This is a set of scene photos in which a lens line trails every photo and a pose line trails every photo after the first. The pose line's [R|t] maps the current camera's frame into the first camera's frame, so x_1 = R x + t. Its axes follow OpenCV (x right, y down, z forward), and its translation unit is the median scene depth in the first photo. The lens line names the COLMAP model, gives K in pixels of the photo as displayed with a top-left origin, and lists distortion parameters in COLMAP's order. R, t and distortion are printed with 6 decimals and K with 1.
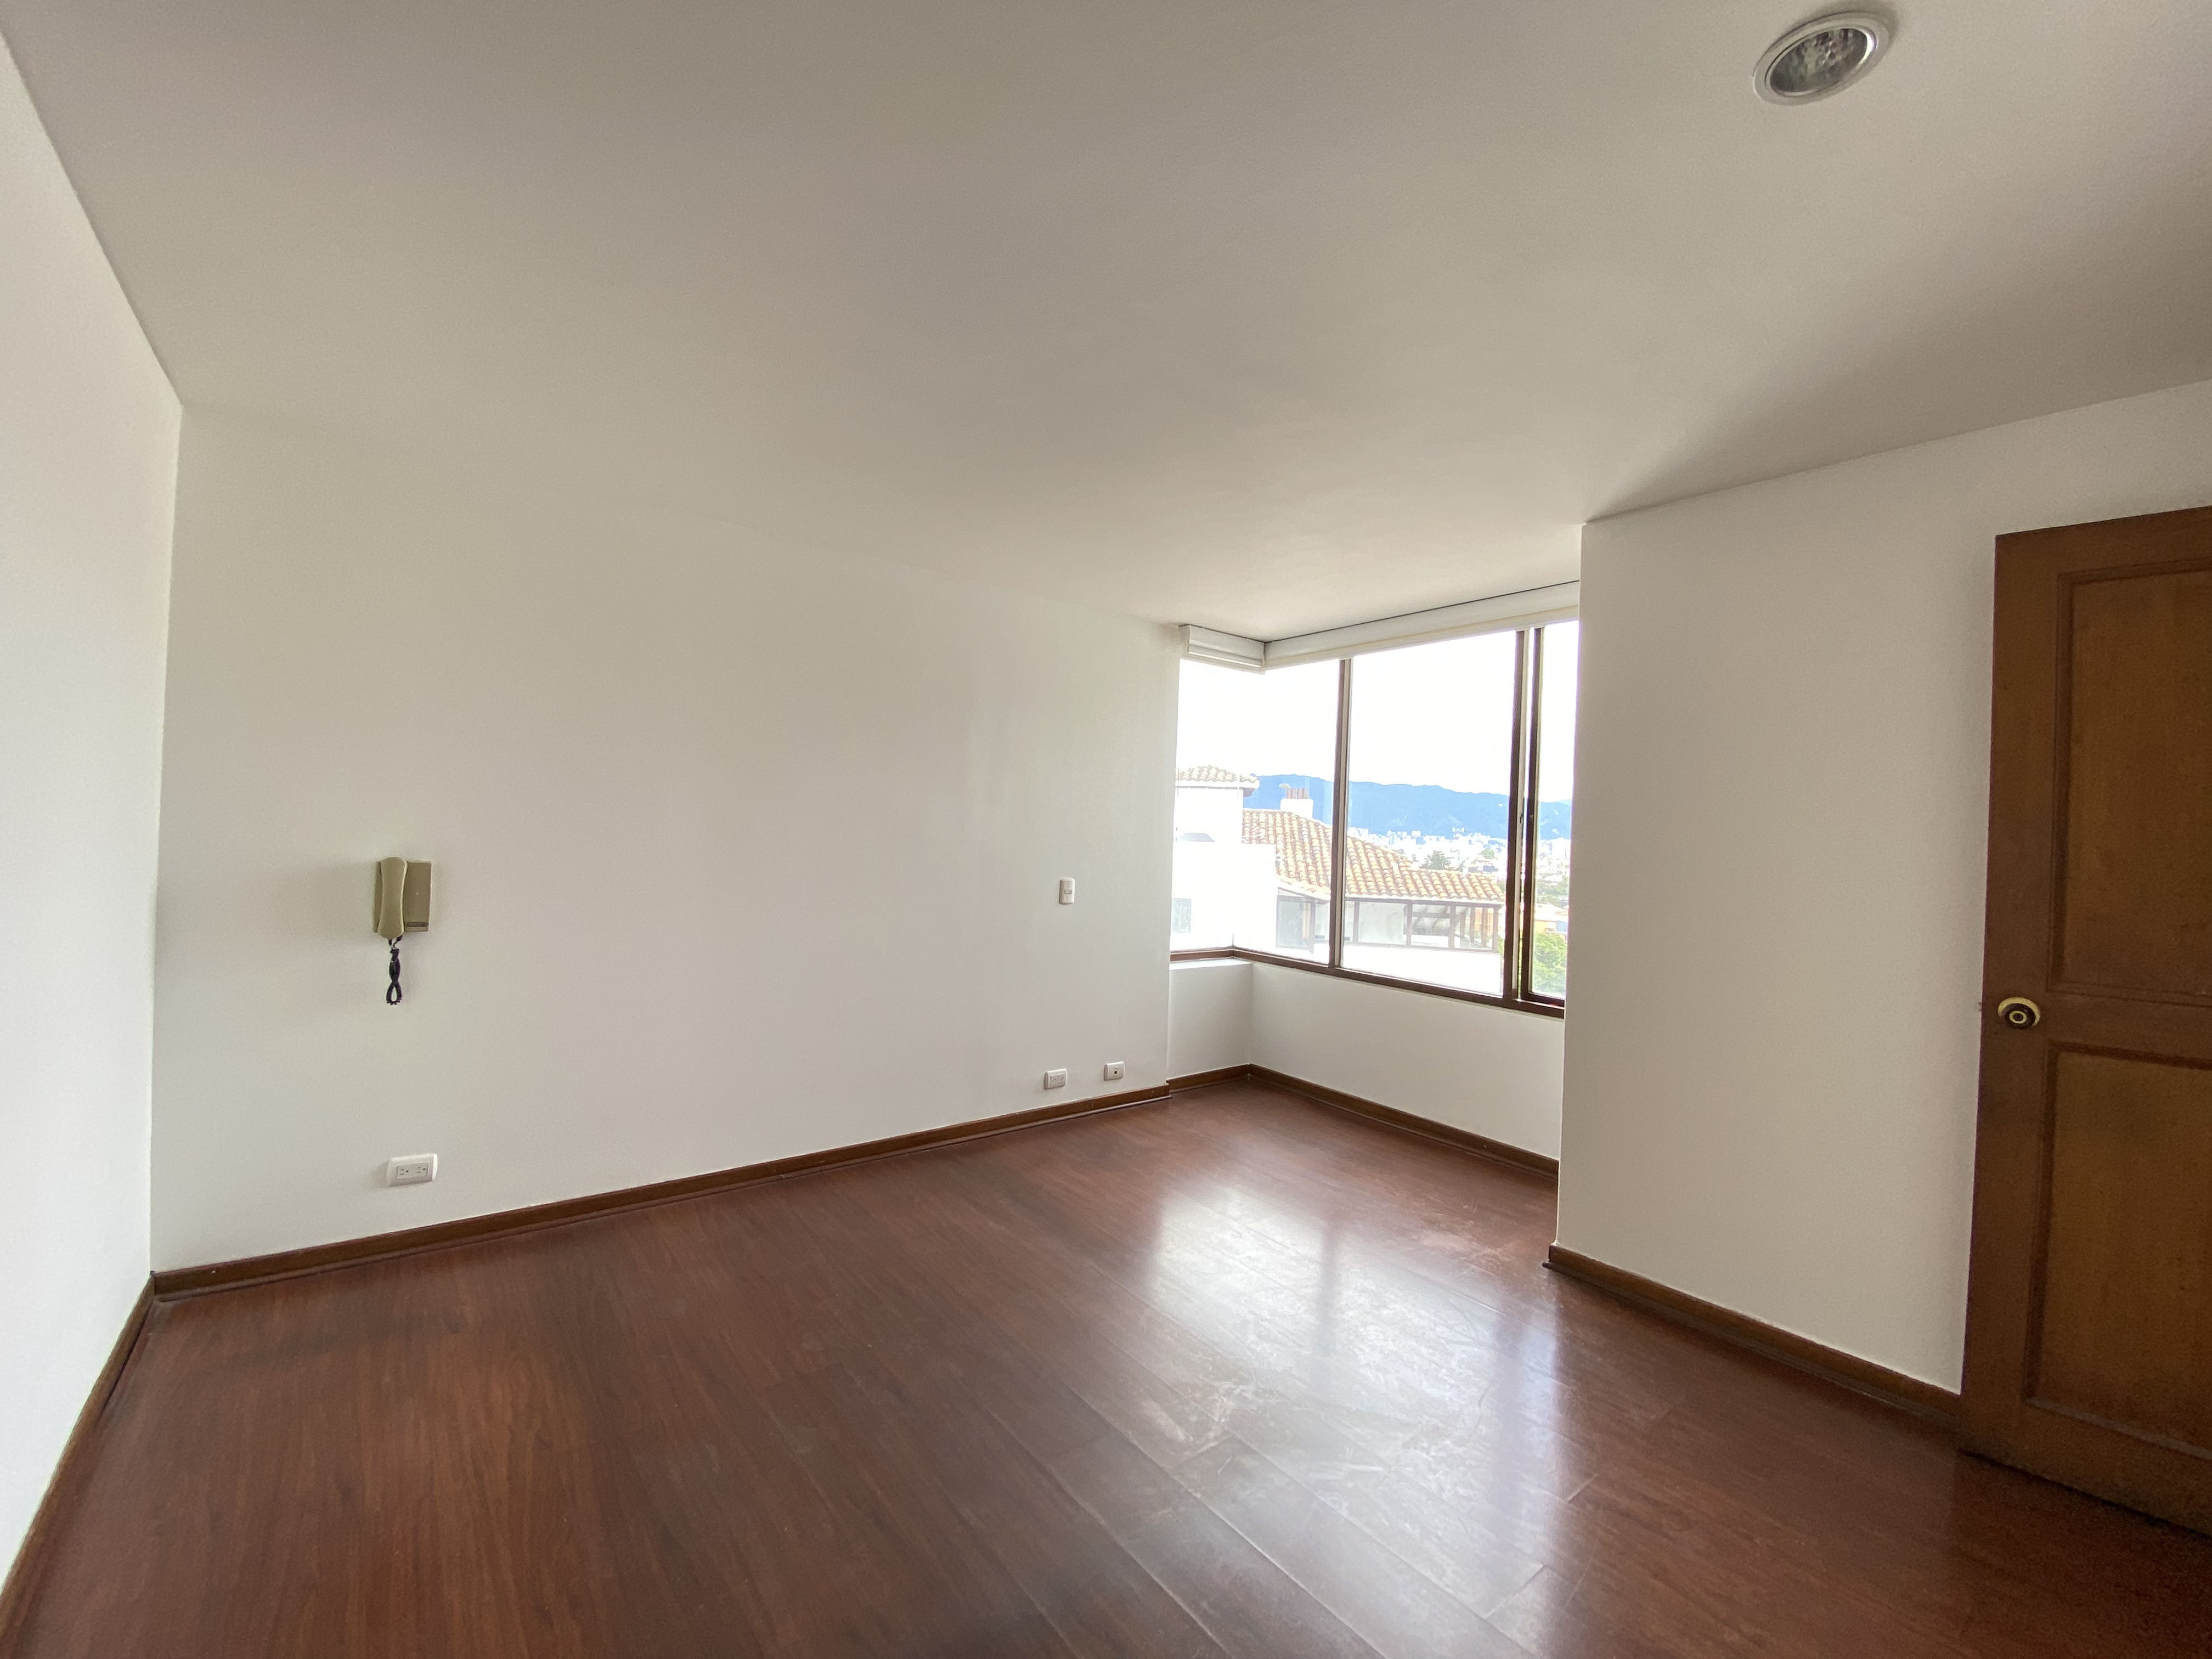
lens RADIAL K [[886.7, 0, 1098.2], [0, 886.7, 822.0], [0, 0, 1]] dist [0.000120, -0.014683]
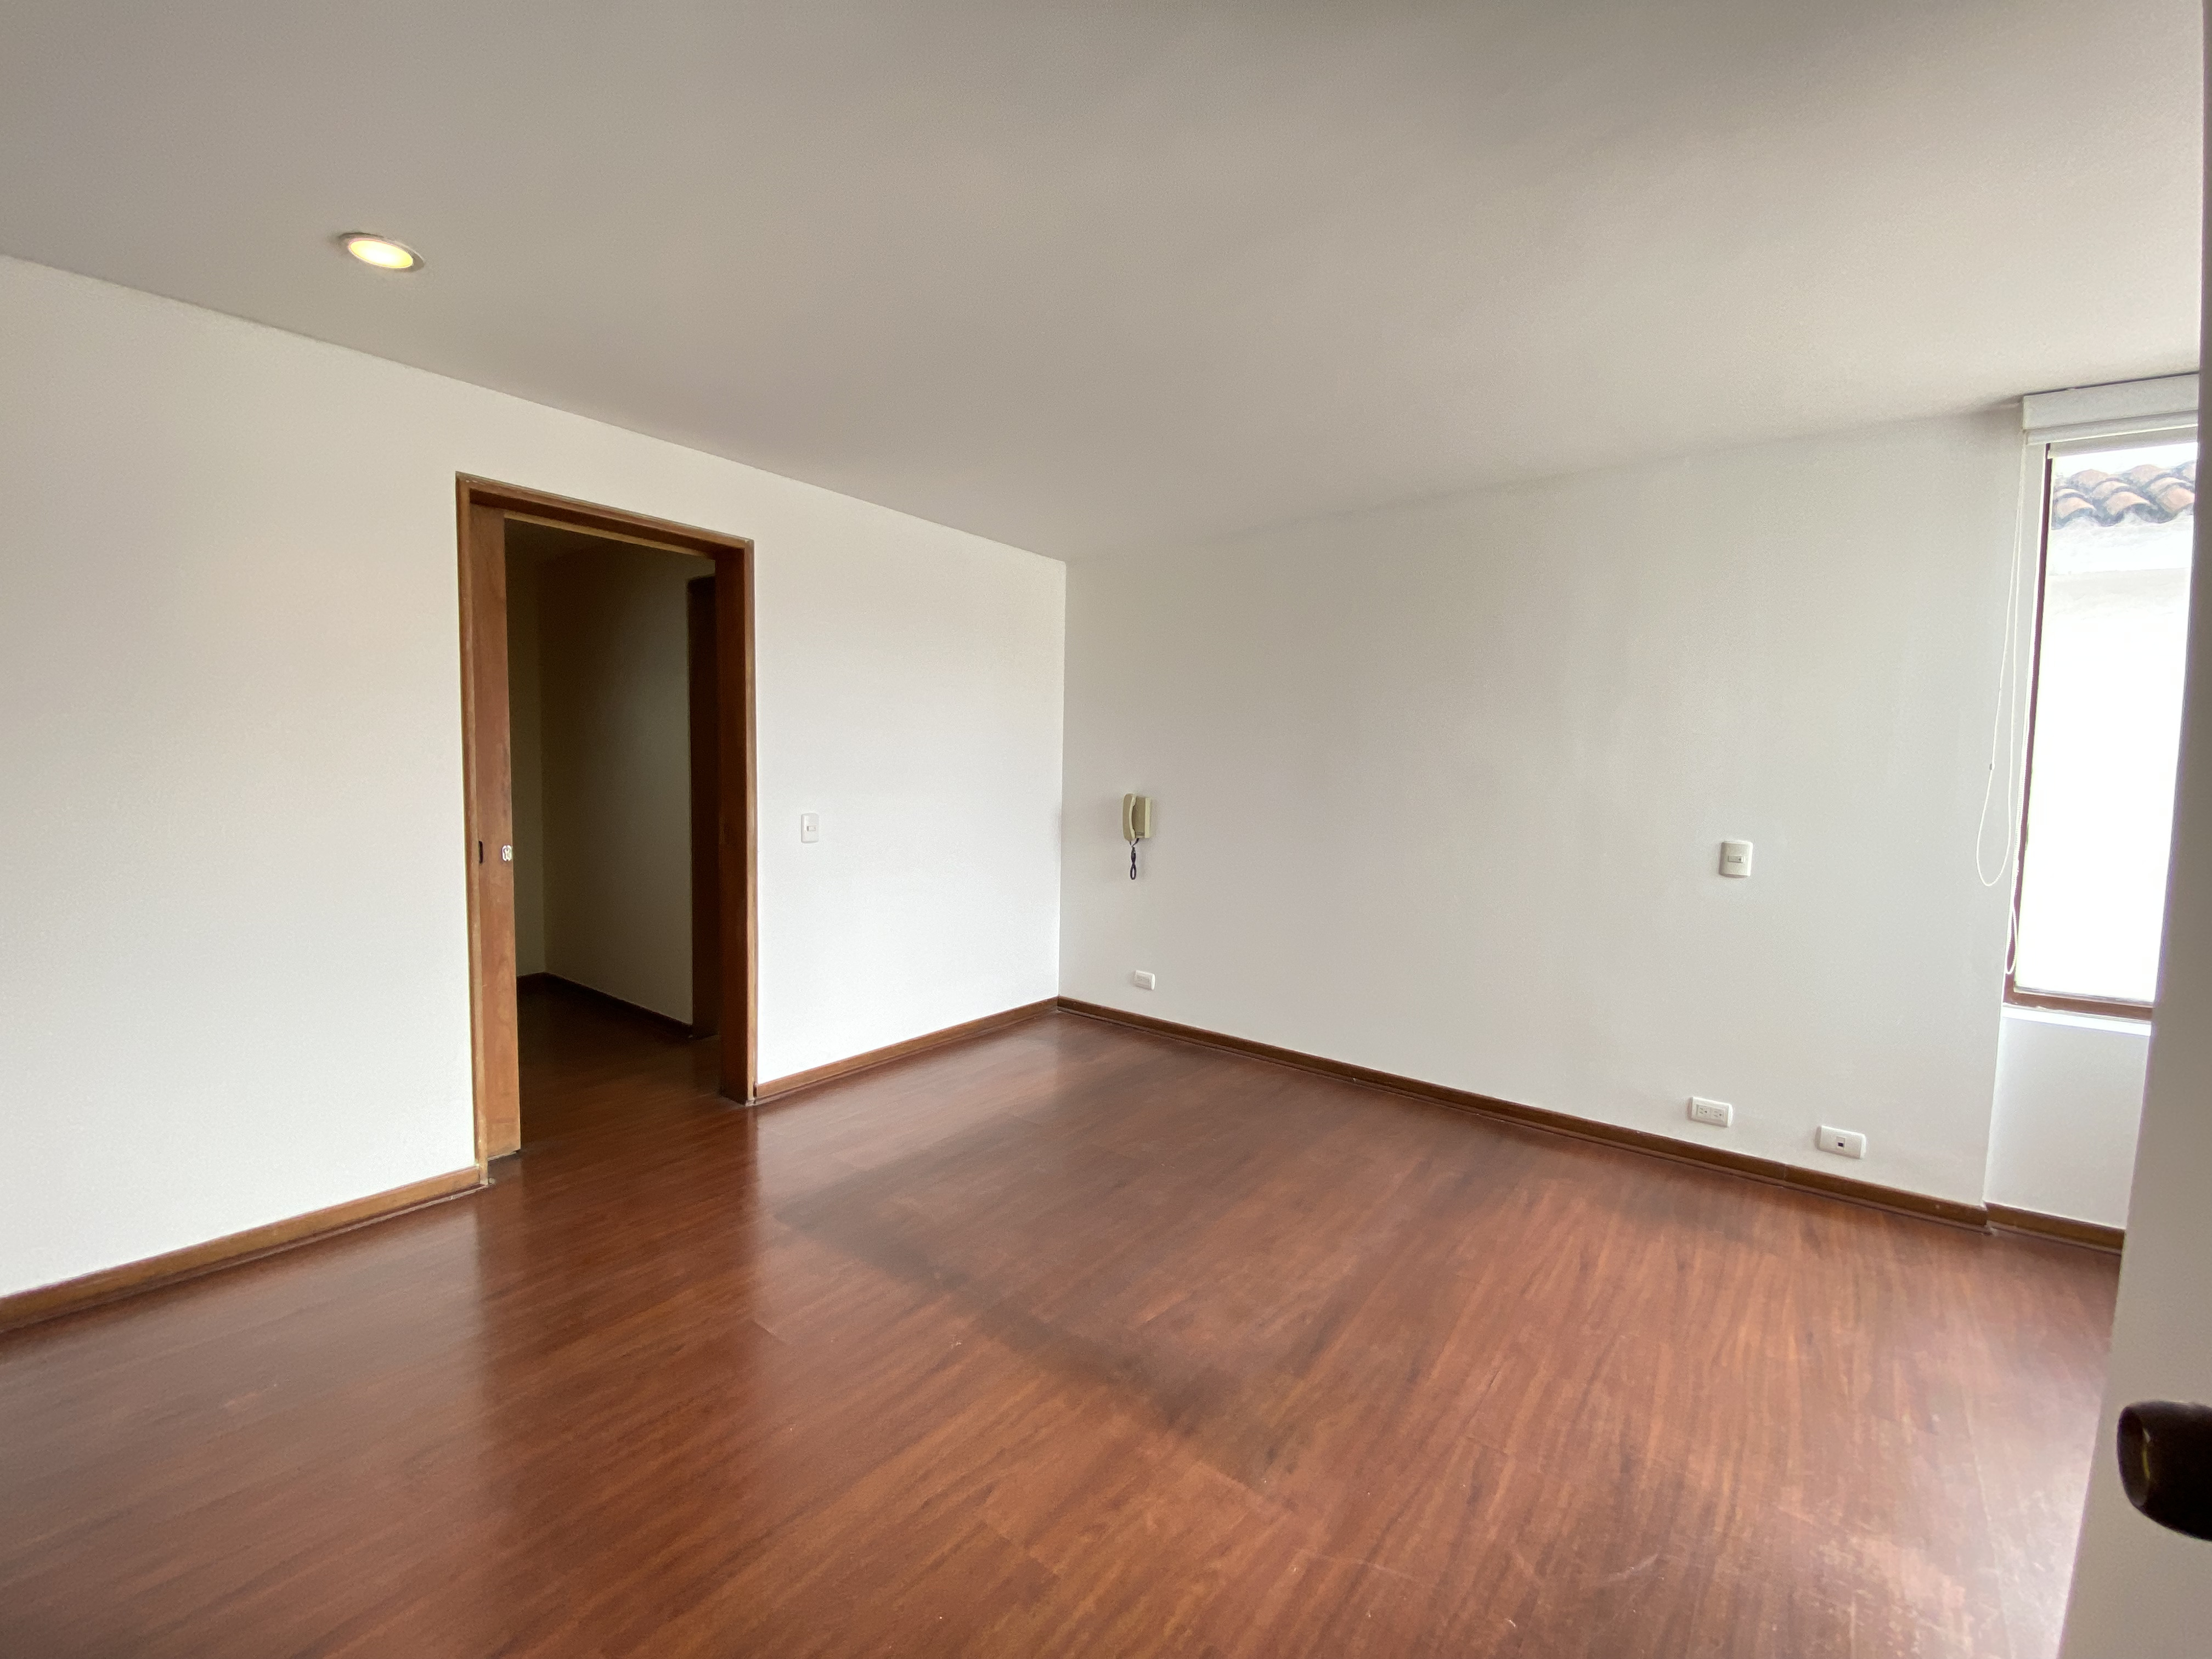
lens RADIAL K [[886.7, 0, 1098.2], [0, 886.7, 822.0], [0, 0, 1]] dist [0.000120, -0.014683]
pose [[0.238069, 0.037490, -0.970524, 0.533102], [0.005057, 0.999193, 0.039838, 0.017729], [0.971235, -0.014392, 0.237688, 0.335955]]
